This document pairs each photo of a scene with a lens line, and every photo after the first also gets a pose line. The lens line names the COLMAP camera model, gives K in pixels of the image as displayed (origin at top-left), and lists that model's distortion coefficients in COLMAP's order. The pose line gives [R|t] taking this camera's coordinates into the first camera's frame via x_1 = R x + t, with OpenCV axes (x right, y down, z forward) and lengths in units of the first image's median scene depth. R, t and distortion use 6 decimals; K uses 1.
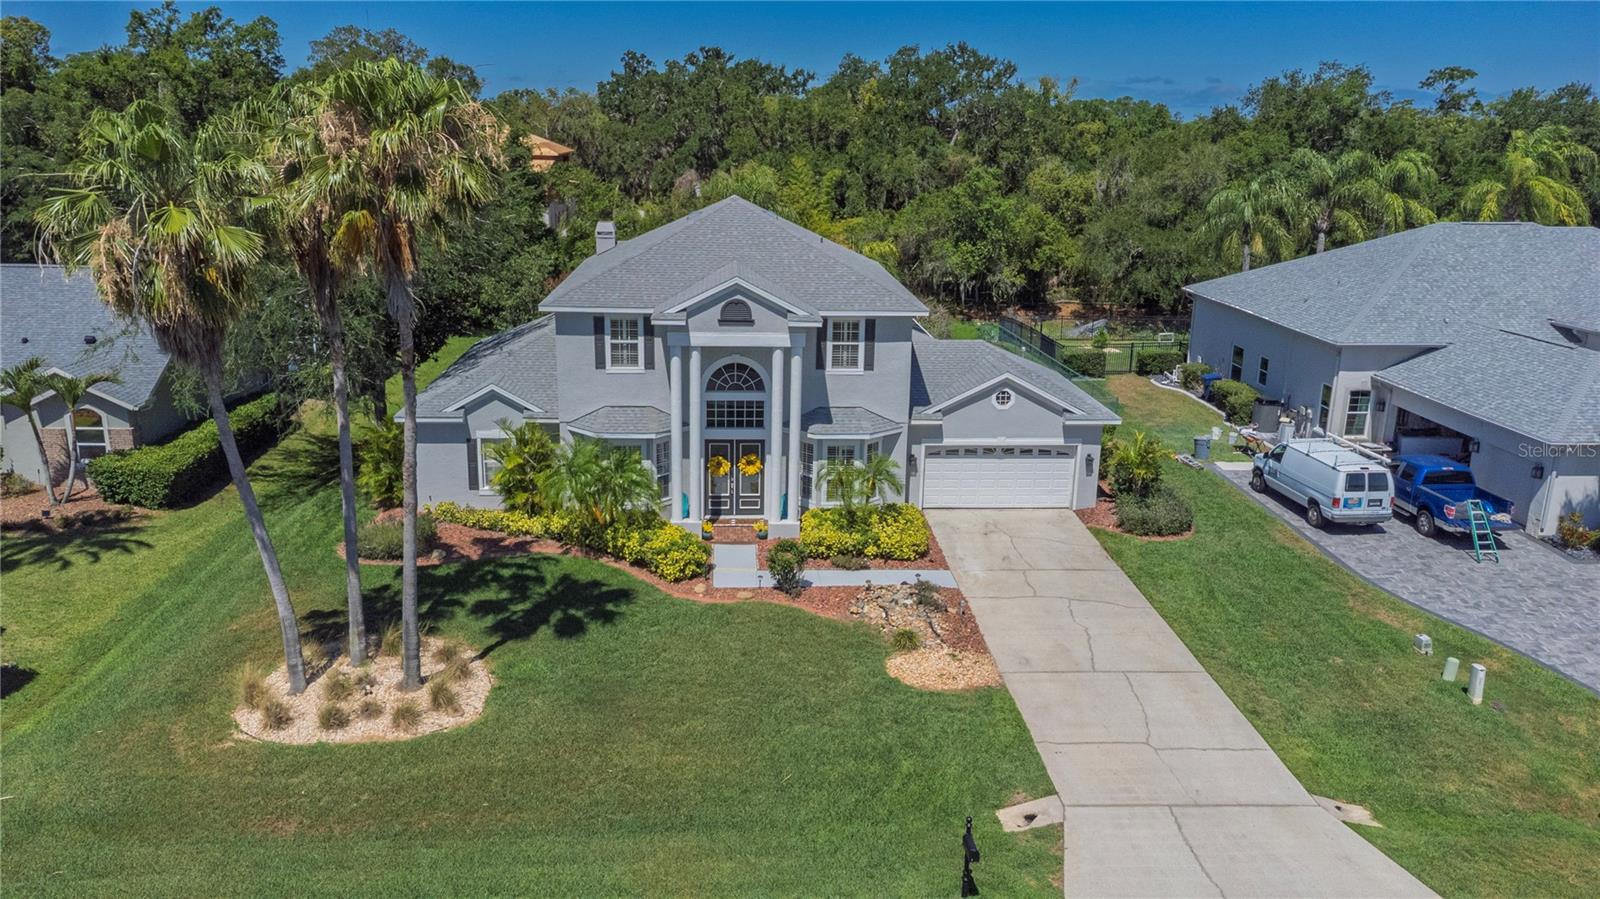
lens RADIAL K [[1163.9, 0, 800.0], [0, 1163.9, 449.5], [0, 0, 1]] dist [0.035502, 0.009530]
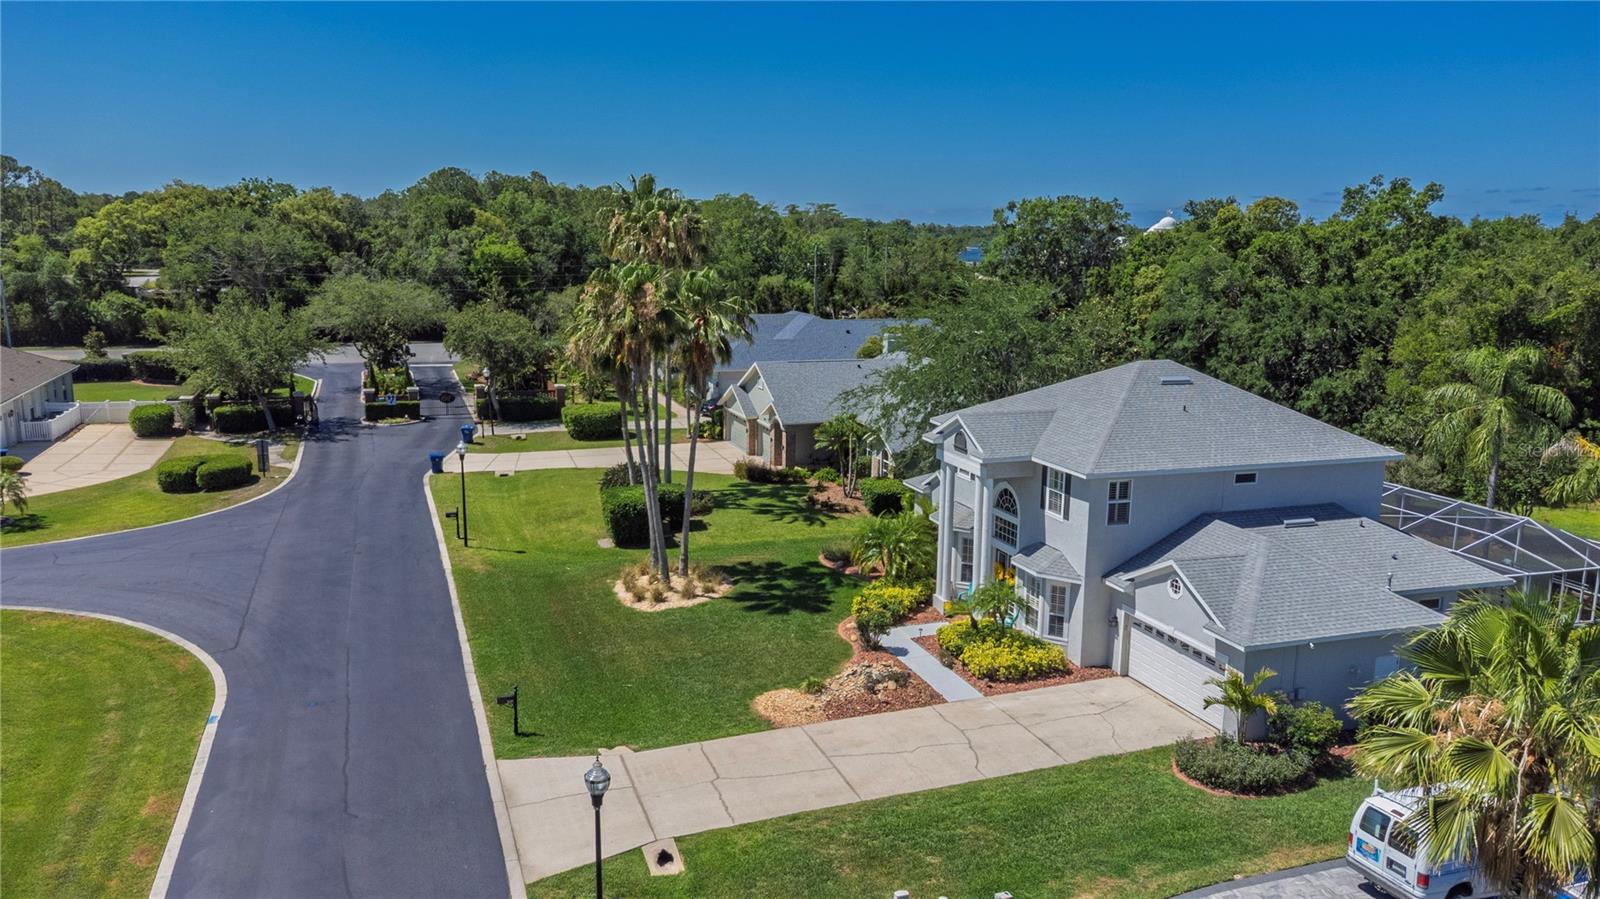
lens RADIAL K [[1163.9, 0, 800.0], [0, 1163.9, 449.5], [0, 0, 1]] dist [0.035502, 0.009530]
pose [[0.286466, 0.161872, -0.944317, 1.134468], [-0.264150, 0.960768, 0.084560, -0.176949], [0.920957, 0.225218, 0.317986, 0.451458]]
